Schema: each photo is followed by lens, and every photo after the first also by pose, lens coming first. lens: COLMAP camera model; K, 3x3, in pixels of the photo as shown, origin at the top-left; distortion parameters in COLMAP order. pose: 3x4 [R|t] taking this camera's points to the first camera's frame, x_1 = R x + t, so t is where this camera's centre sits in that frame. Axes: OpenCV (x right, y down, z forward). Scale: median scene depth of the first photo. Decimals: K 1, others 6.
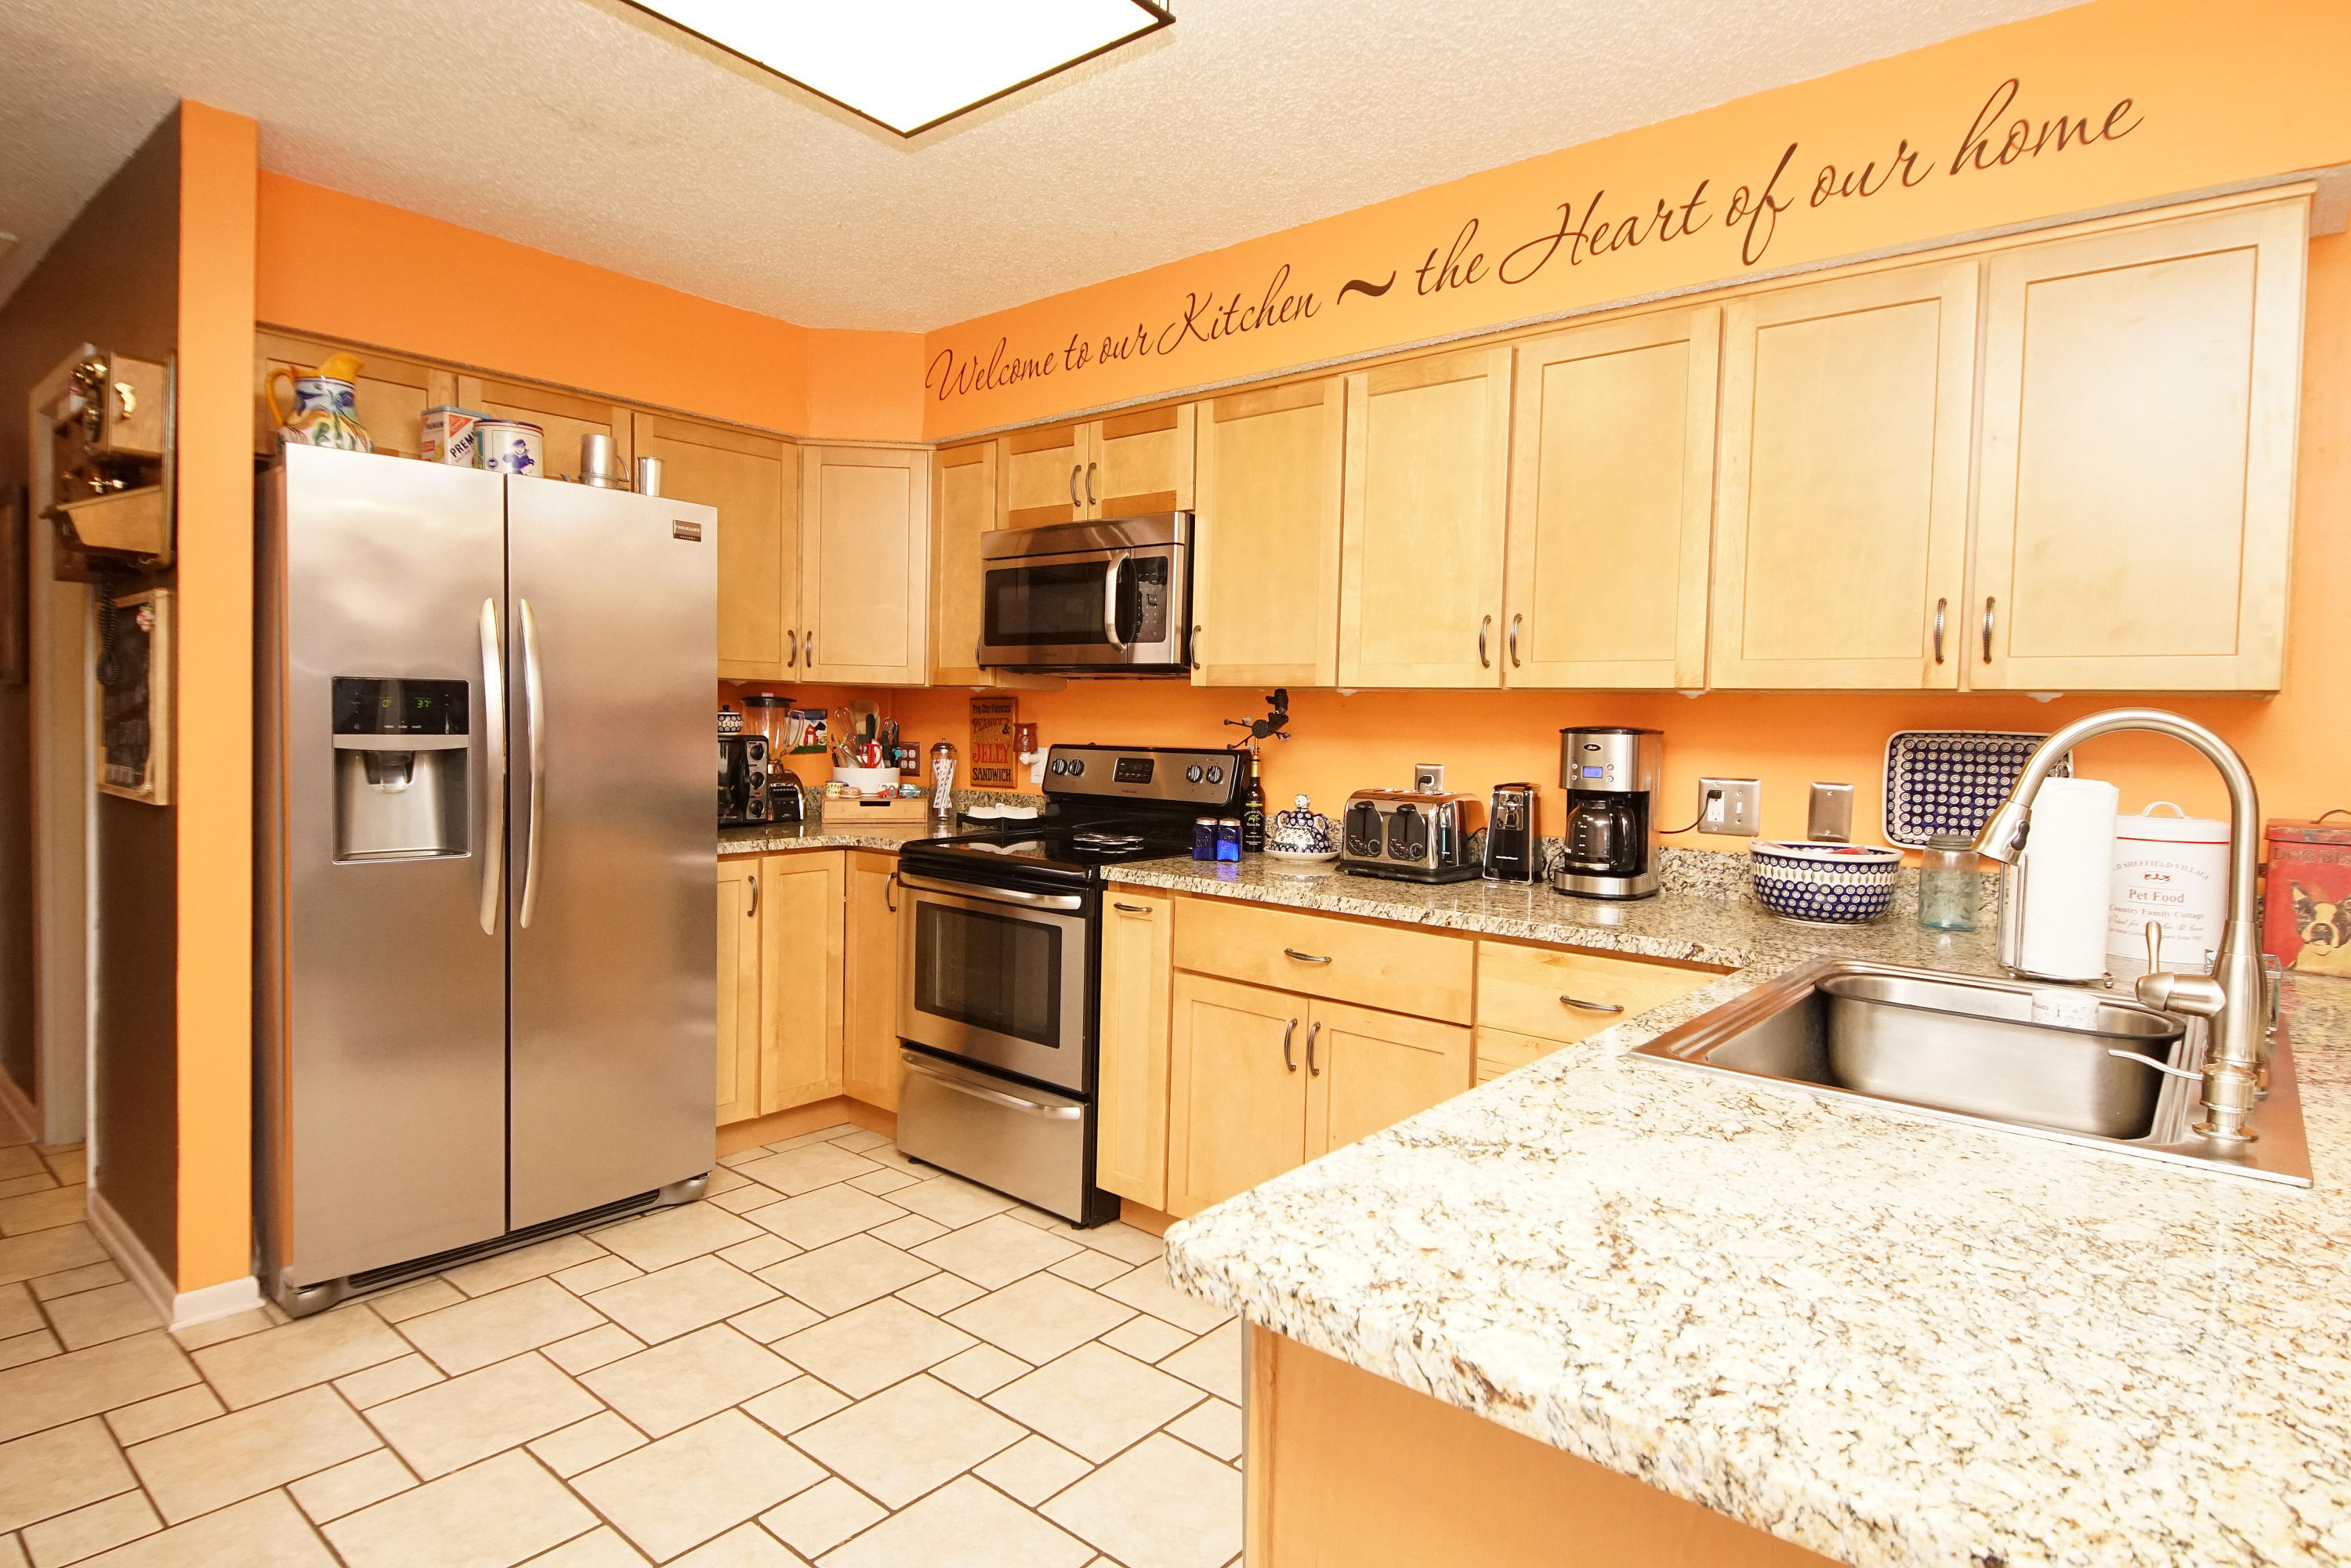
lens RADIAL K [[1255.5, 0, 1155.1], [0, 1255.5, 769.5], [0, 0, 1]] dist [0.035253, -0.034477]
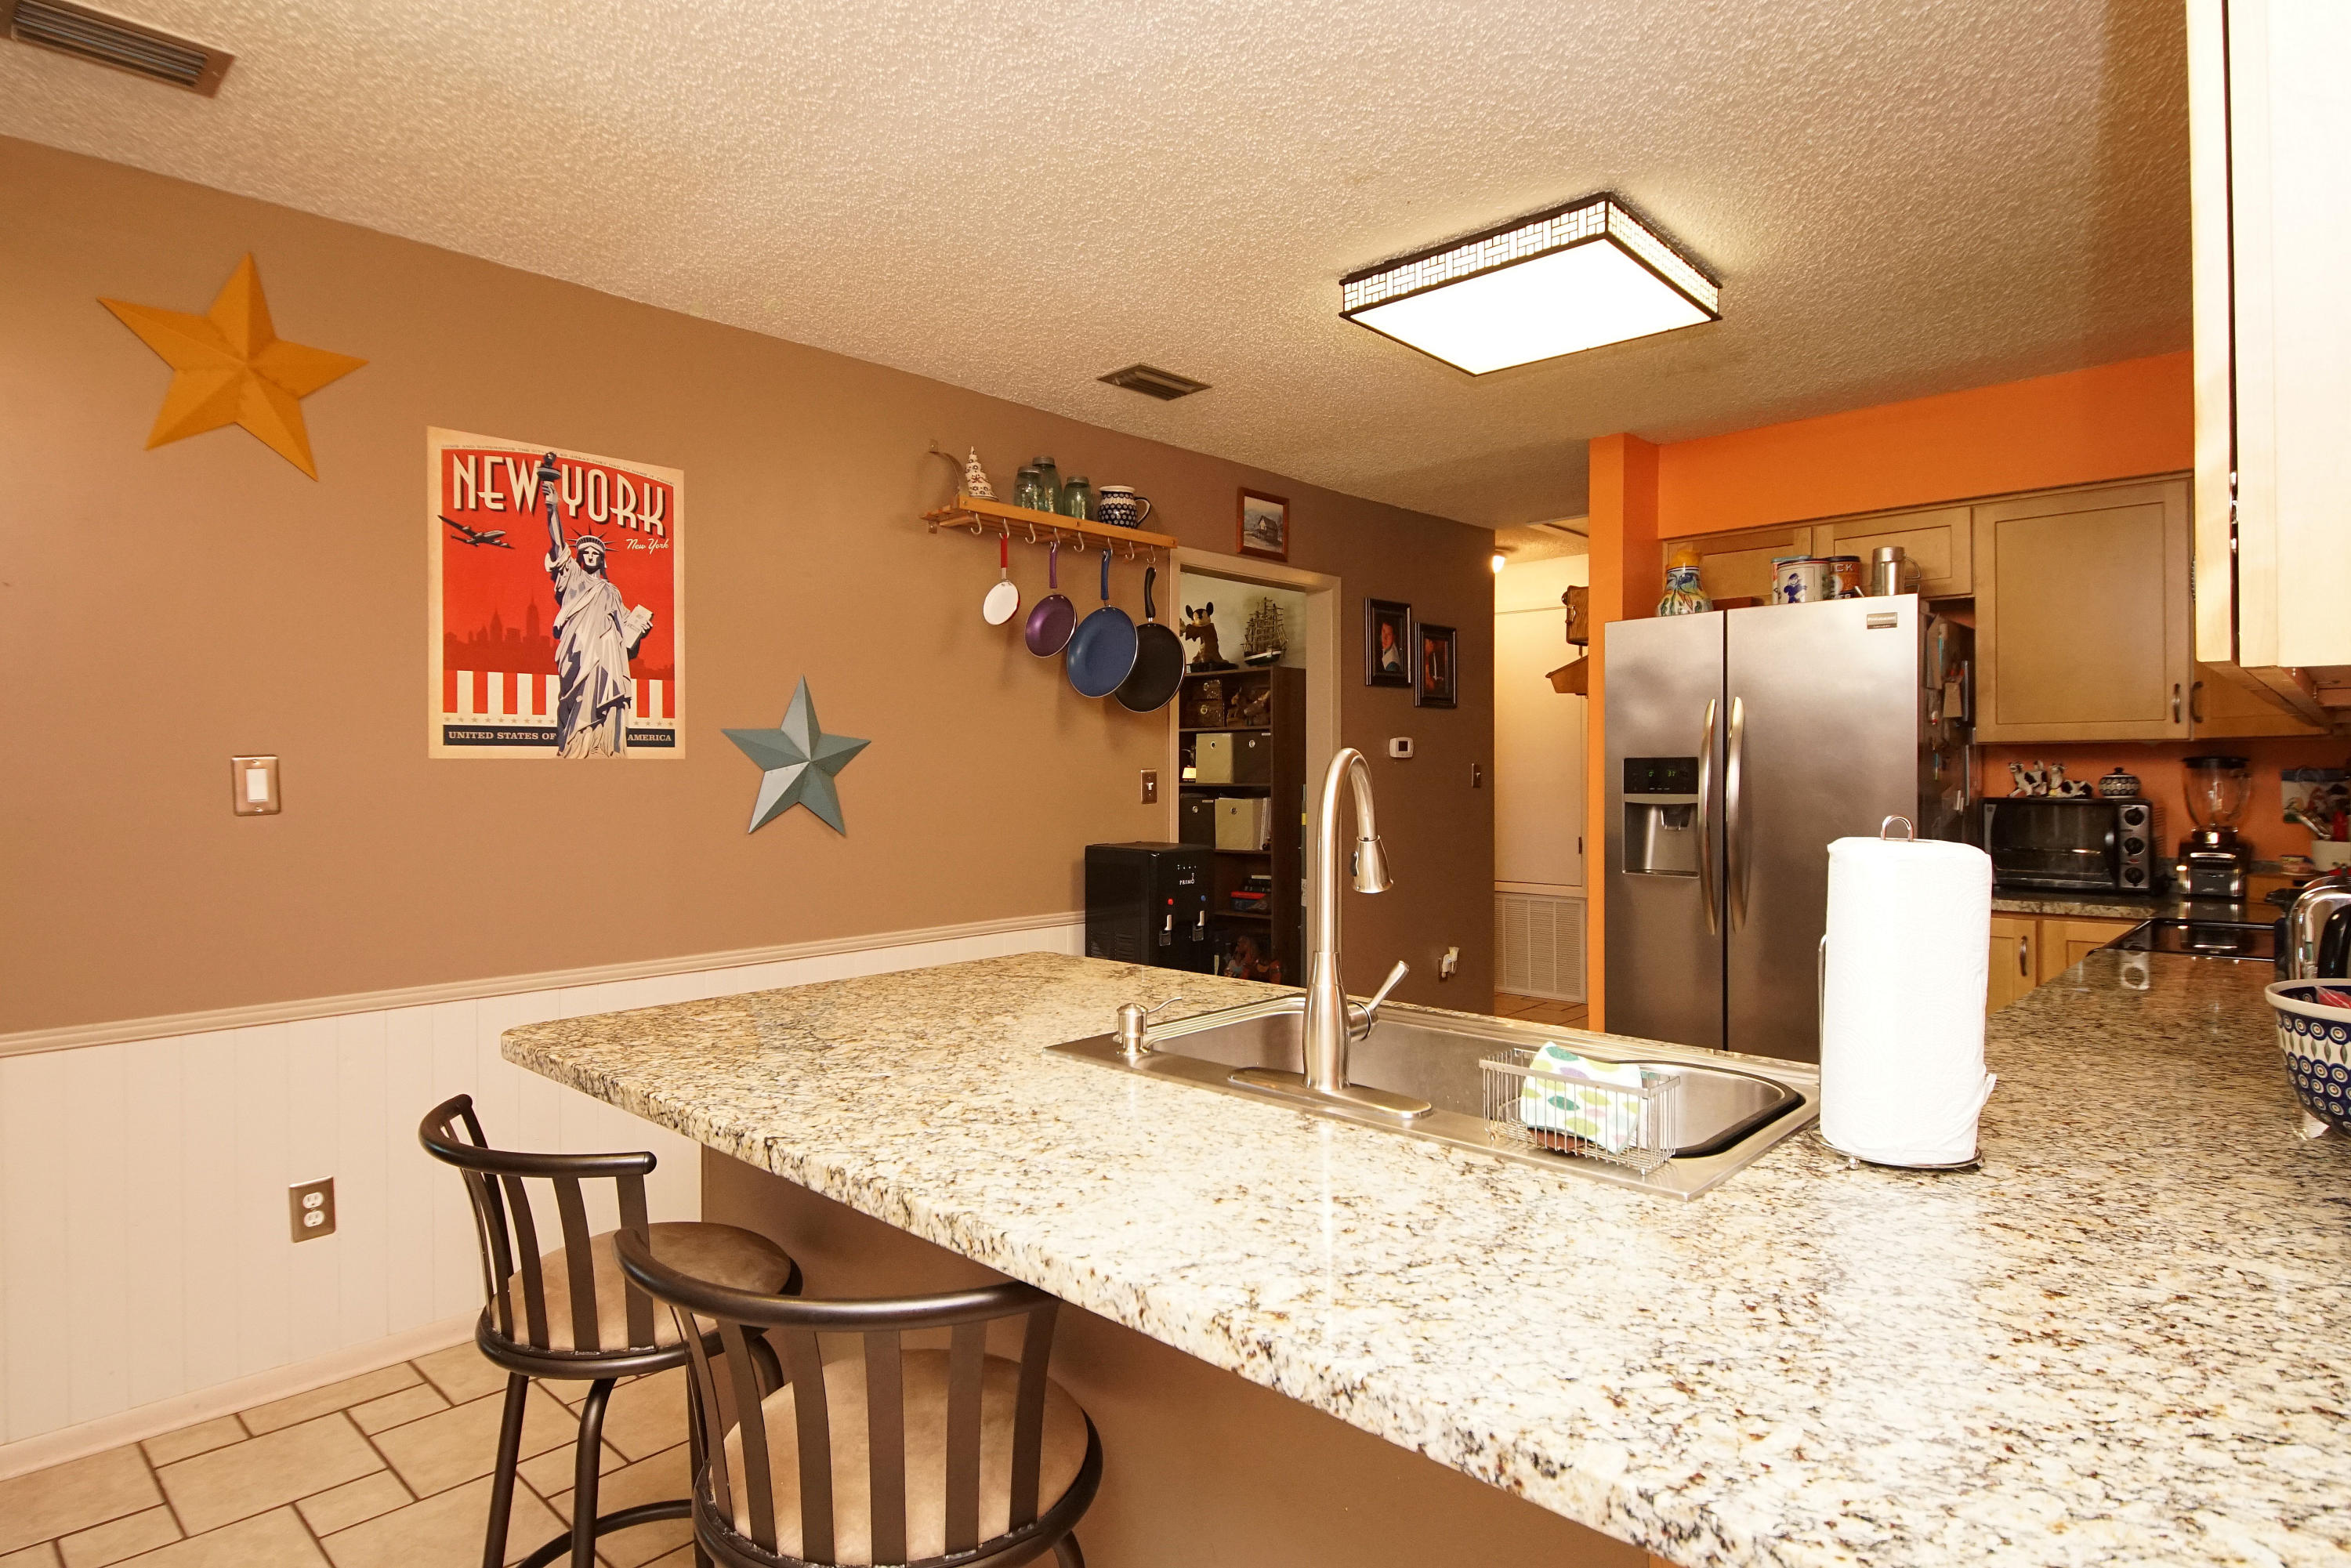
lens RADIAL K [[1255.5, 0, 1155.1], [0, 1255.5, 769.5], [0, 0, 1]] dist [0.035253, -0.034477]
pose [[-0.046331, -0.024611, -0.998623, 0.881263], [-0.038582, 0.998995, -0.022830, 0.001536], [0.998181, 0.037471, -0.047234, 0.412902]]
